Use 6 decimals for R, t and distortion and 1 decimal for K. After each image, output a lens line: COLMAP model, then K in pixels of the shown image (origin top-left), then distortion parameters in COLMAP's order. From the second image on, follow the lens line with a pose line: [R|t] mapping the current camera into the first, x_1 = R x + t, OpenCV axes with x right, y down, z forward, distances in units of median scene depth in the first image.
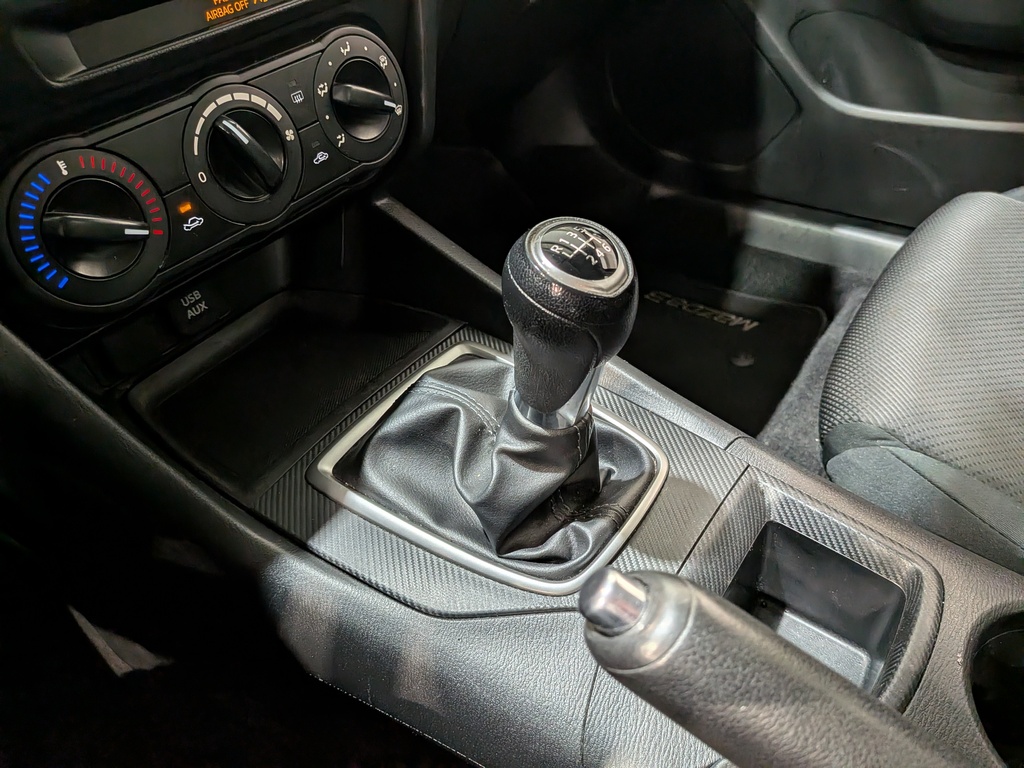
lens RADIAL K [[759.6, 0, 539.3], [0, 759.6, 394.8], [0, 0, 1]] dist [0.047346, -0.092338]
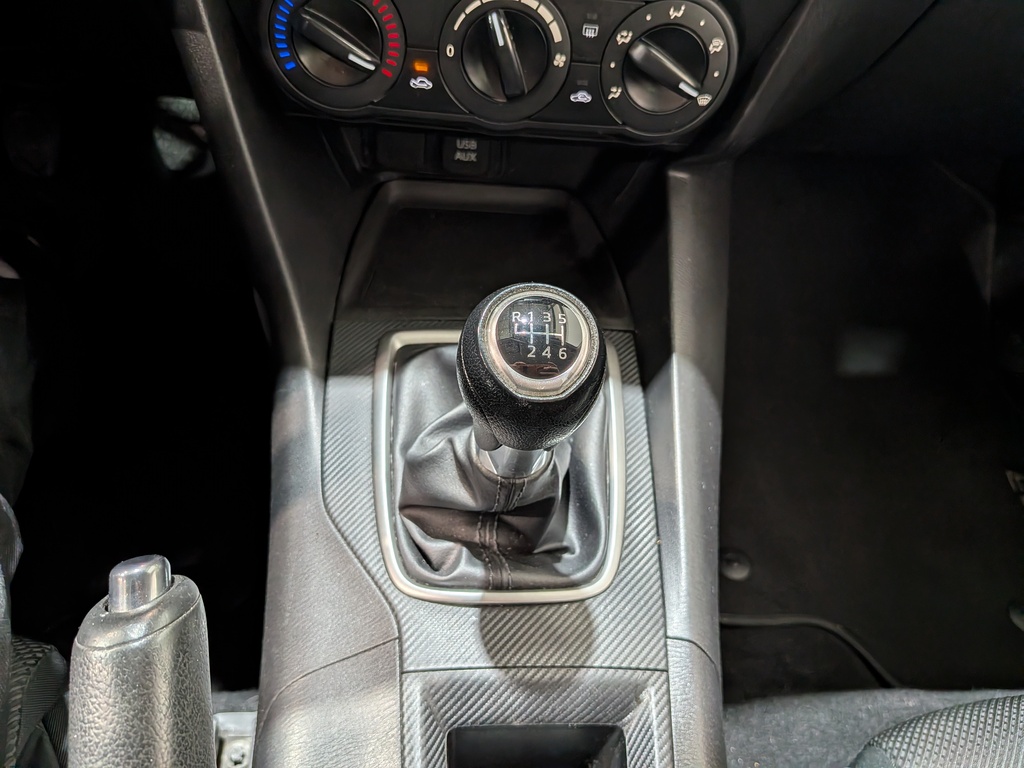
lens RADIAL K [[759.6, 0, 525.0], [0, 759.6, 399.0], [0, 0, 1]] dist [0.047346, -0.092338]
pose [[0.590919, 0.694101, -0.411144, 0.347710], [-0.634067, 0.714695, 0.295245, -0.295024], [0.498772, 0.086227, 0.862433, 0.182106]]
